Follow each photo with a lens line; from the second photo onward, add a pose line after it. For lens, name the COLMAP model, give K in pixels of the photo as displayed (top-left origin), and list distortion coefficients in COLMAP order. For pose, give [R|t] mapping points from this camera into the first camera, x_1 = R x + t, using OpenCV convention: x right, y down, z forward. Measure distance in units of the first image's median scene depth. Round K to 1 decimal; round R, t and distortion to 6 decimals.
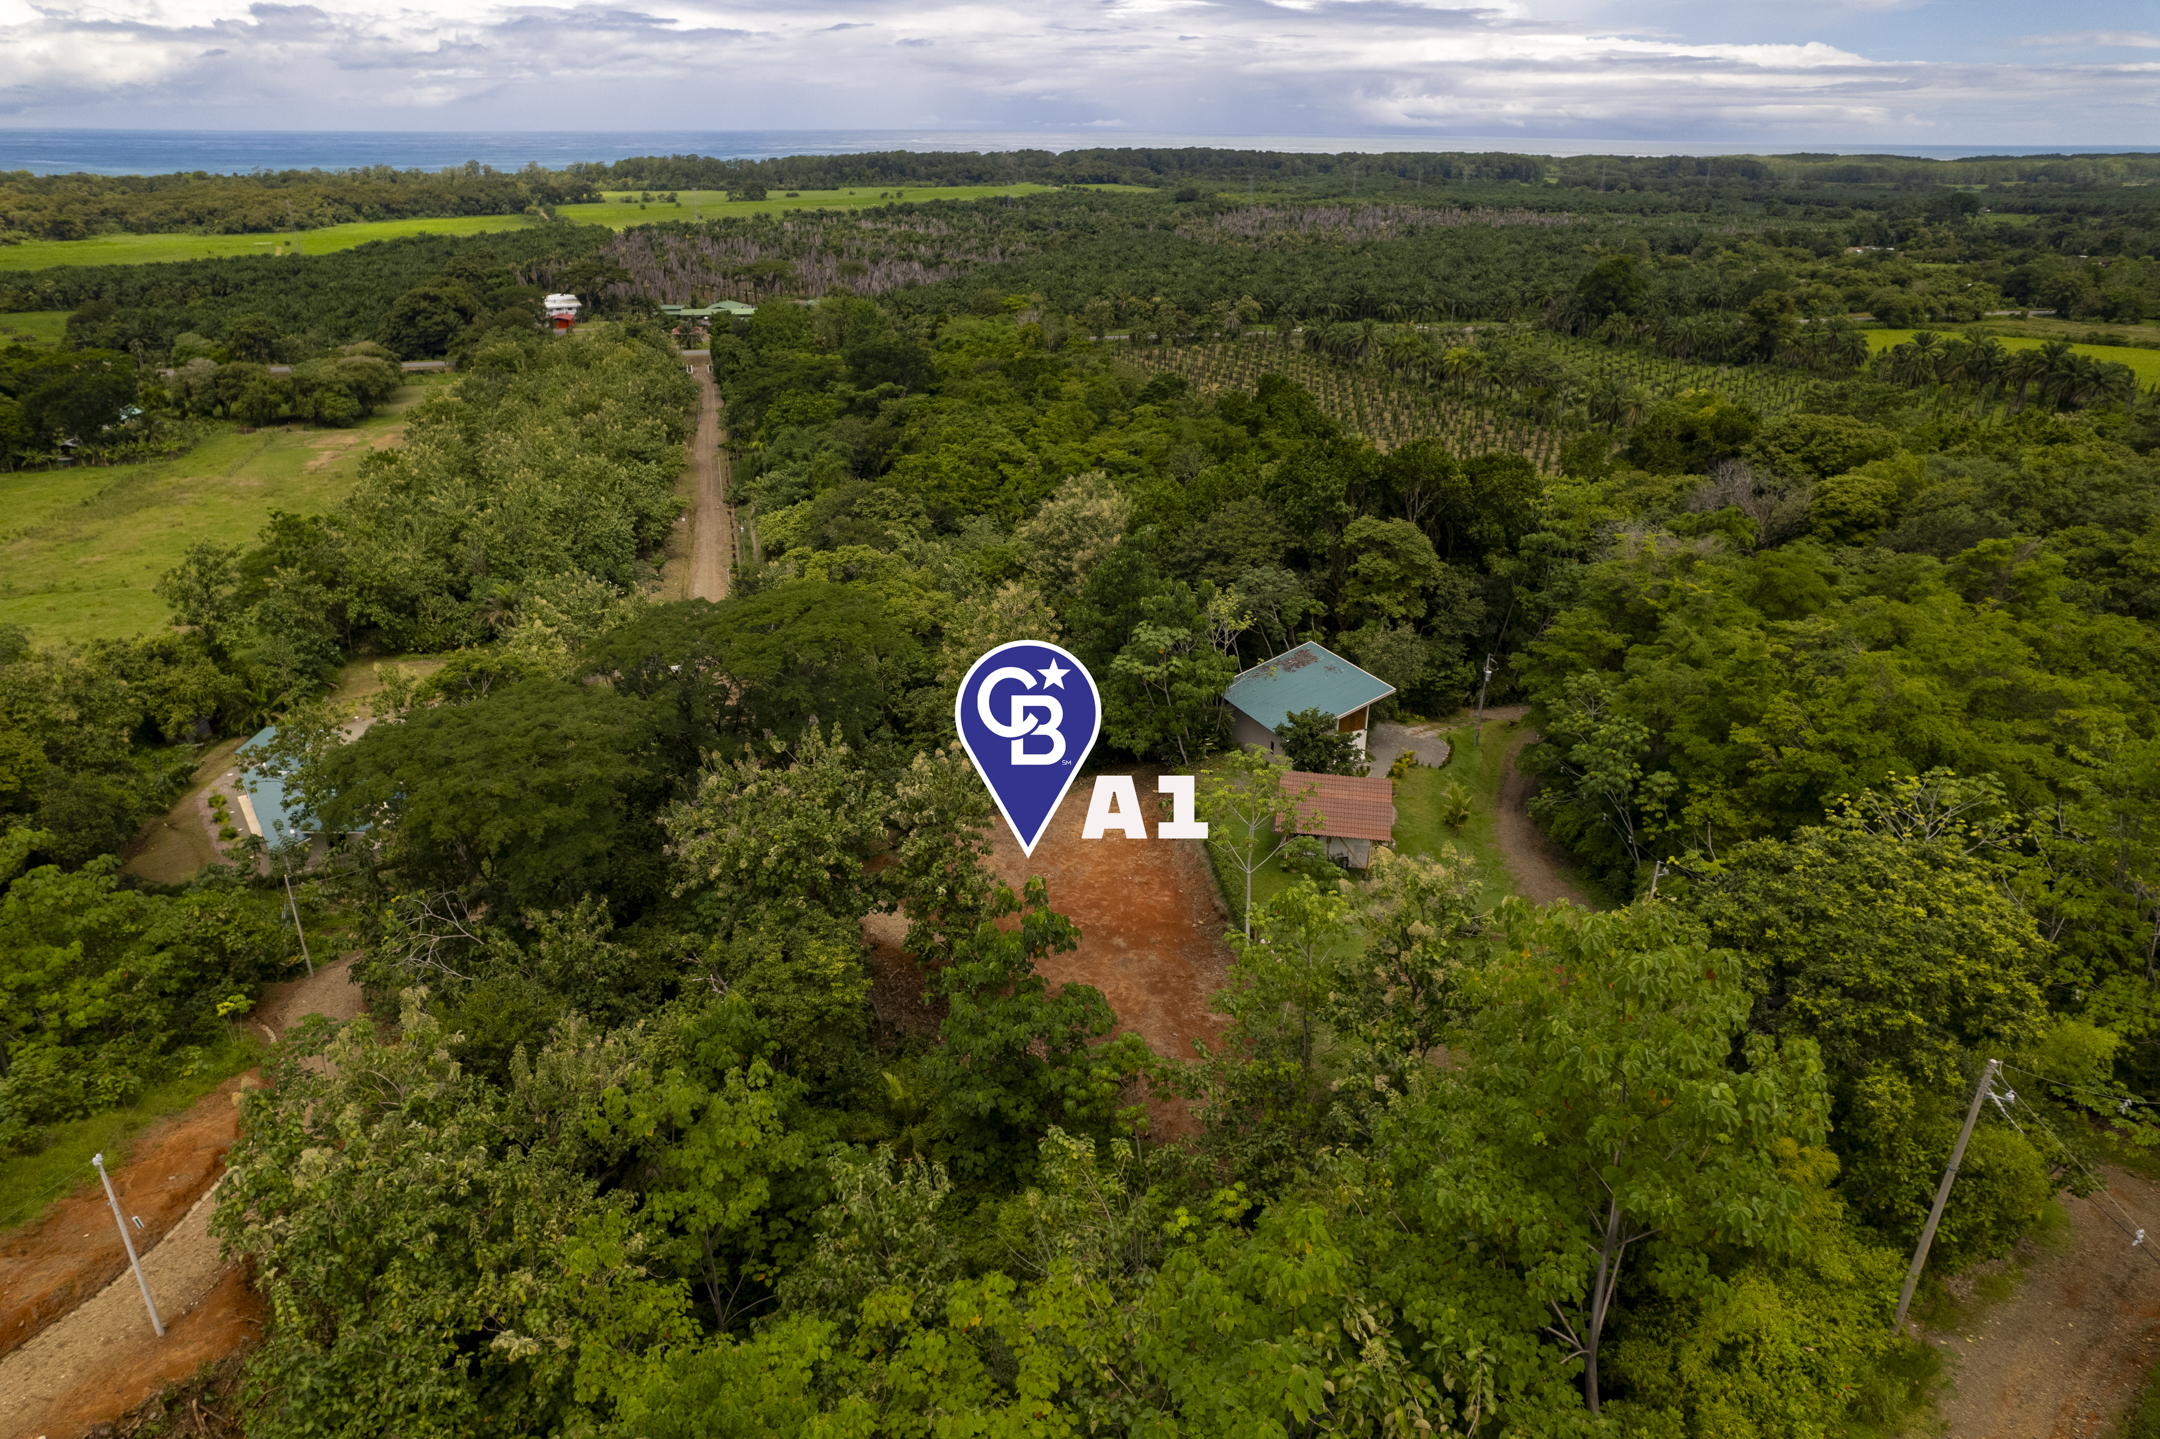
lens RADIAL K [[1376.3, 0, 1068.7], [0, 1376.3, 711.8], [0, 0, 1]] dist [-0.094413, 0.086797]
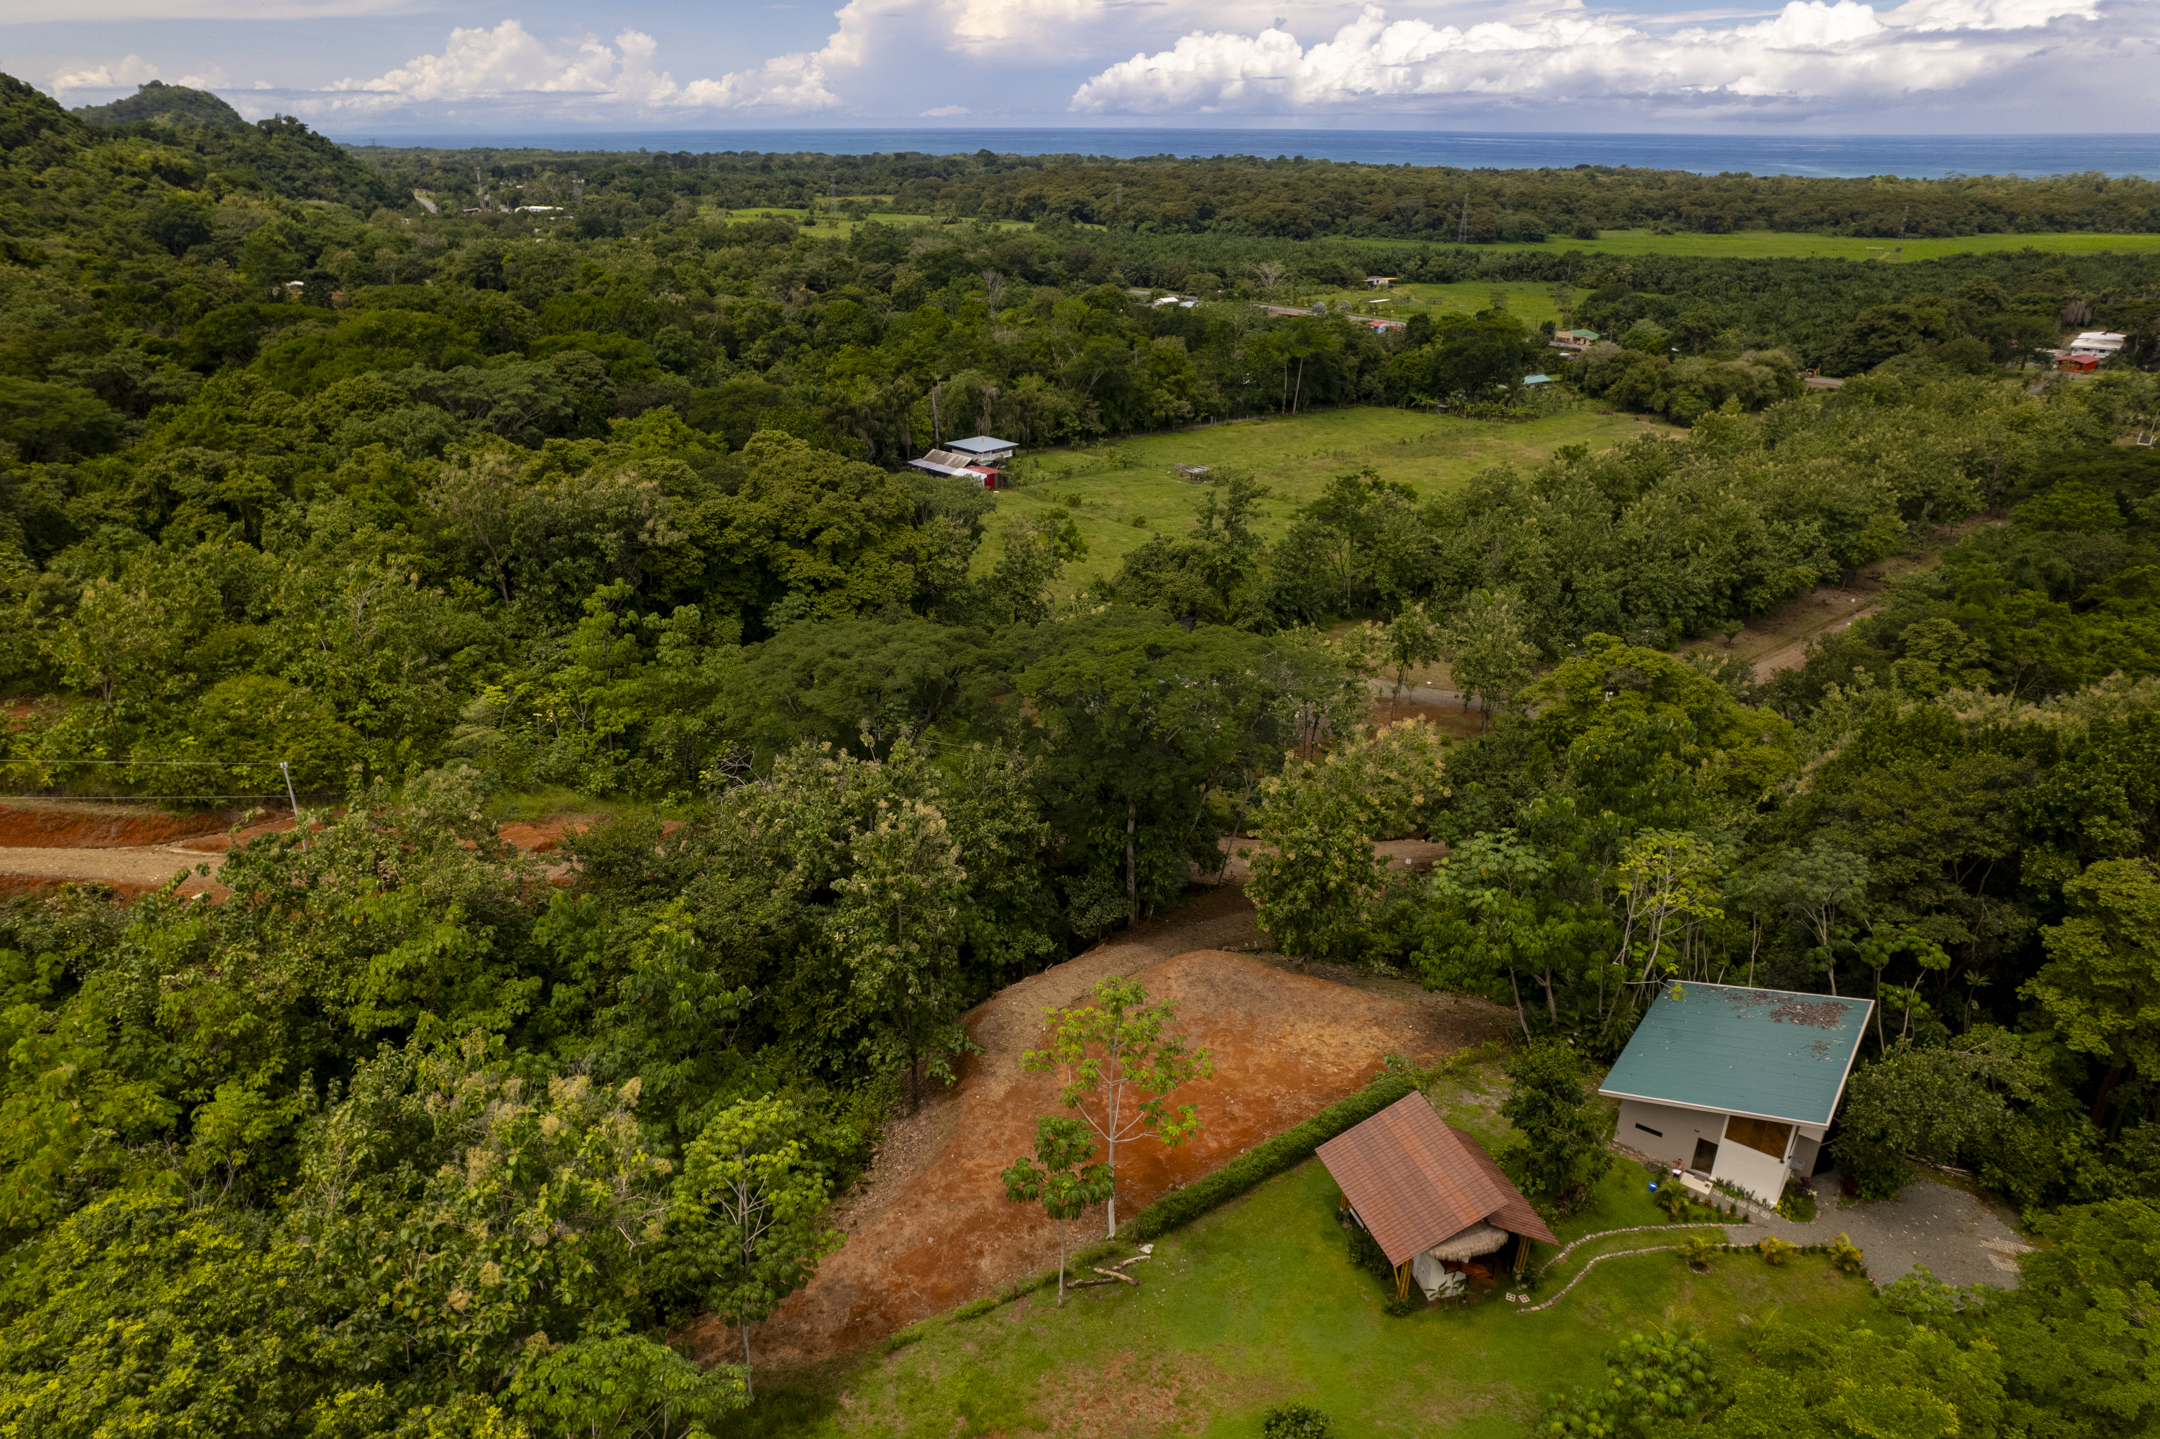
lens RADIAL K [[1371.7, 0, 1075.7], [0, 1371.7, 726.6], [0, 0, 1]] dist [-0.086339, 0.074980]
pose [[0.470044, 0.352410, -0.809238, 0.085228], [-0.346363, 0.916939, 0.198128, -0.029888], [0.811844, 0.187162, 0.553064, 0.072888]]
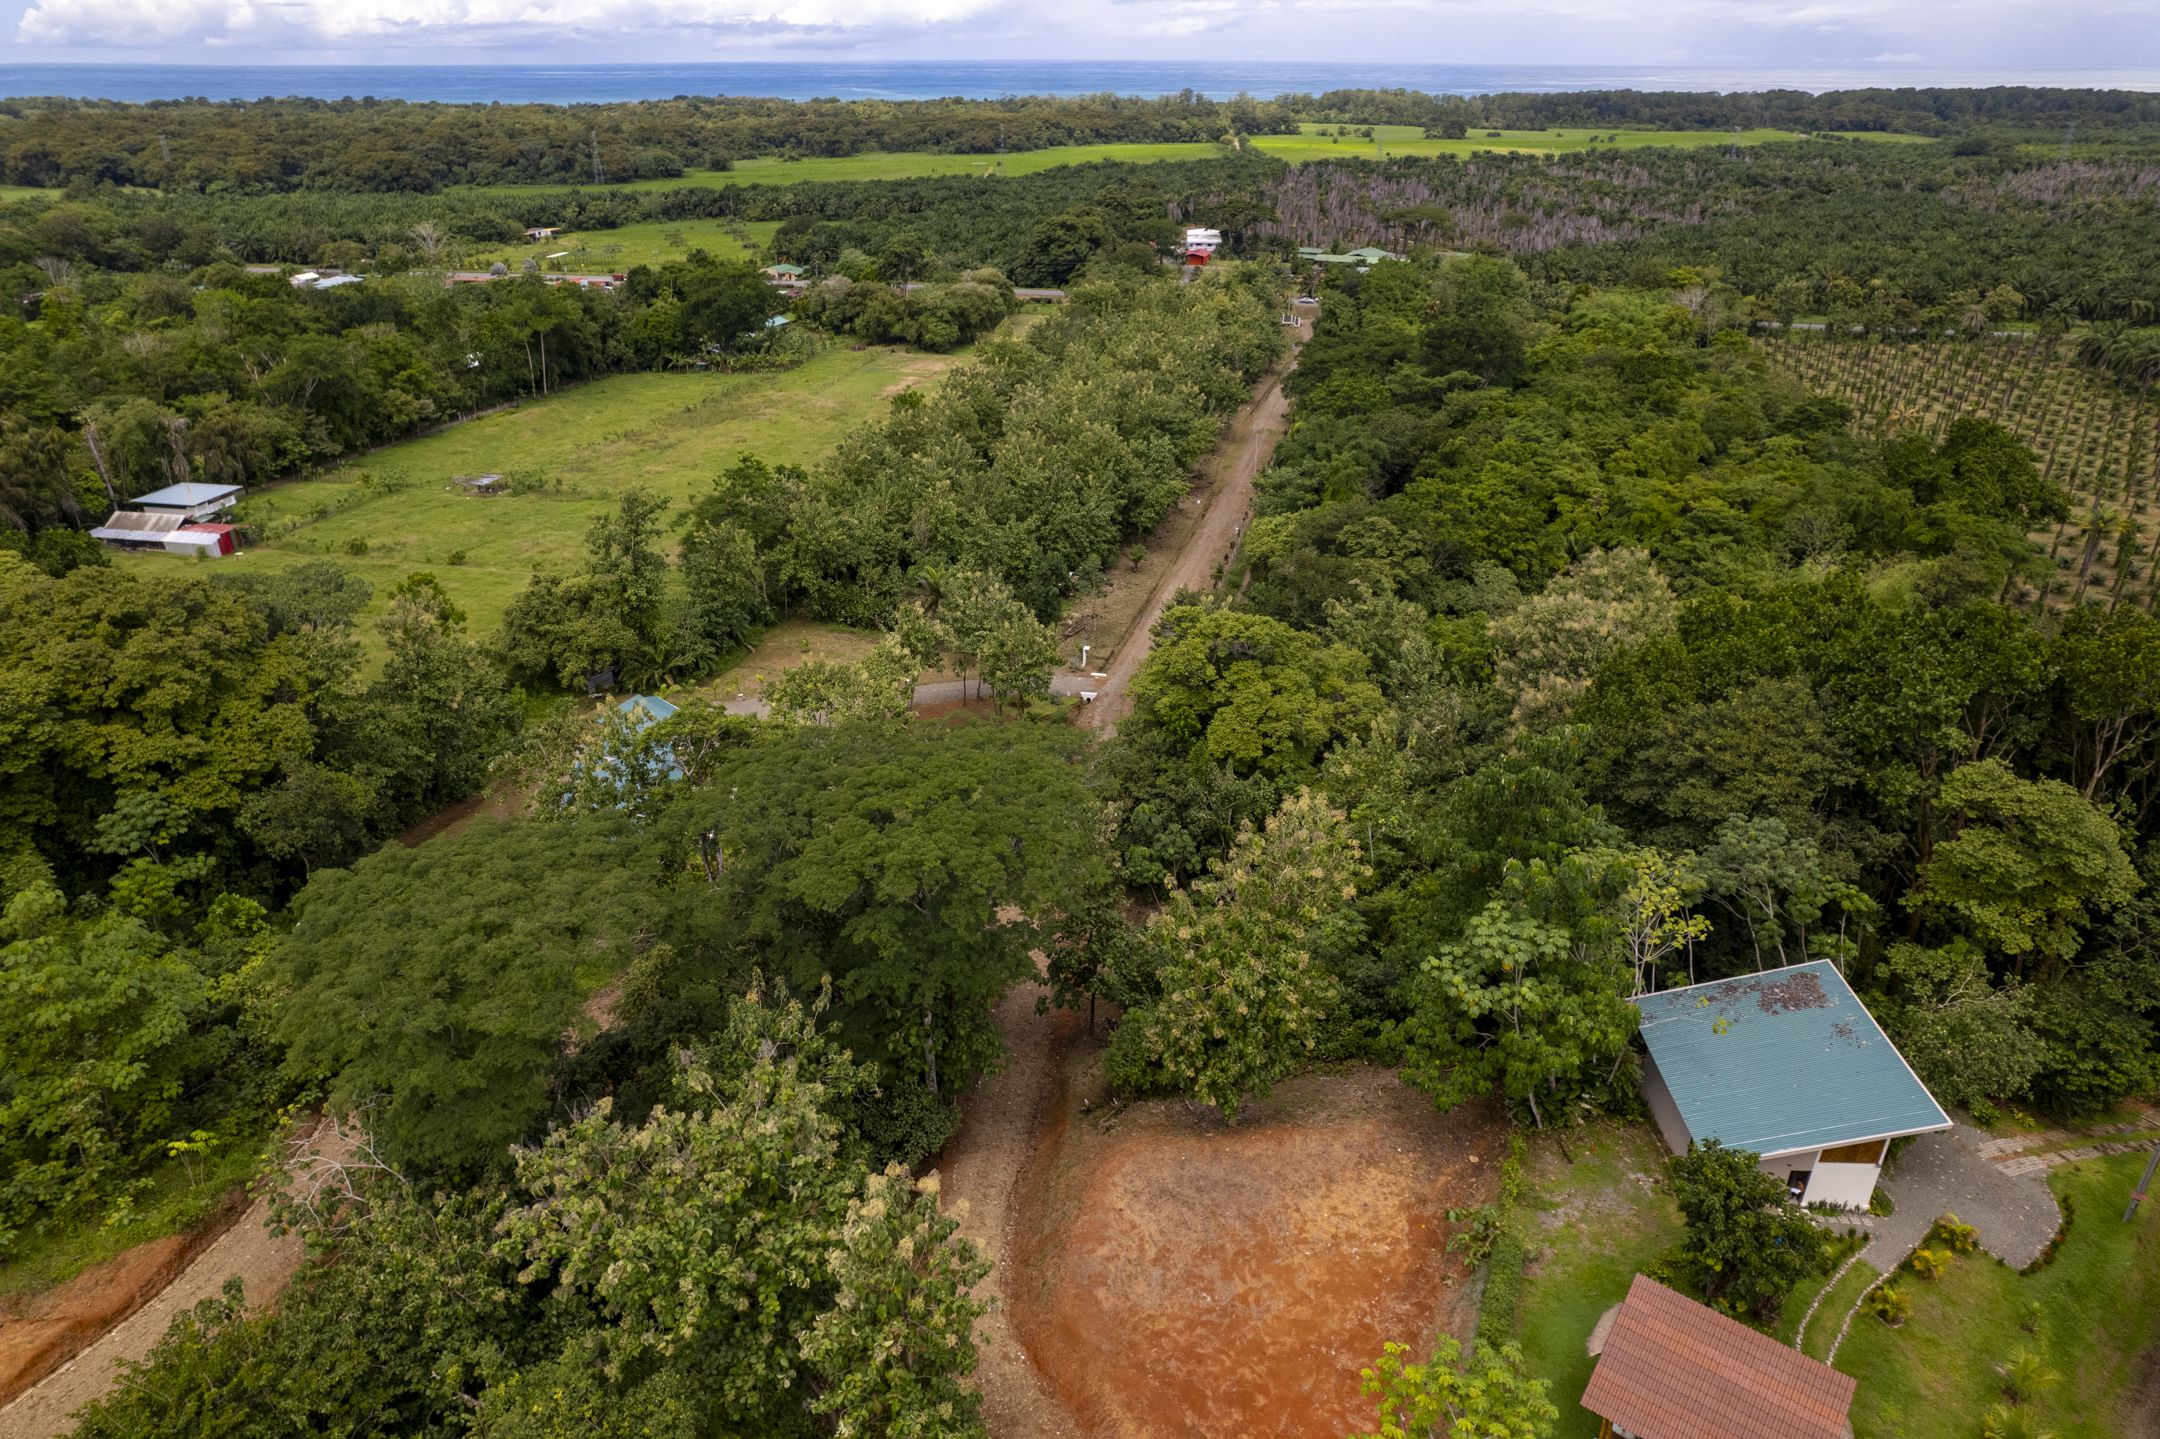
lens RADIAL K [[1371.7, 0, 1075.7], [0, 1371.7, 726.6], [0, 0, 1]] dist [-0.086339, 0.074980]
pose [[0.888986, 0.198194, -0.412824, 0.020722], [-0.176523, 0.980134, 0.090426, -0.027826], [0.422544, -0.007514, 0.906311, 0.065910]]
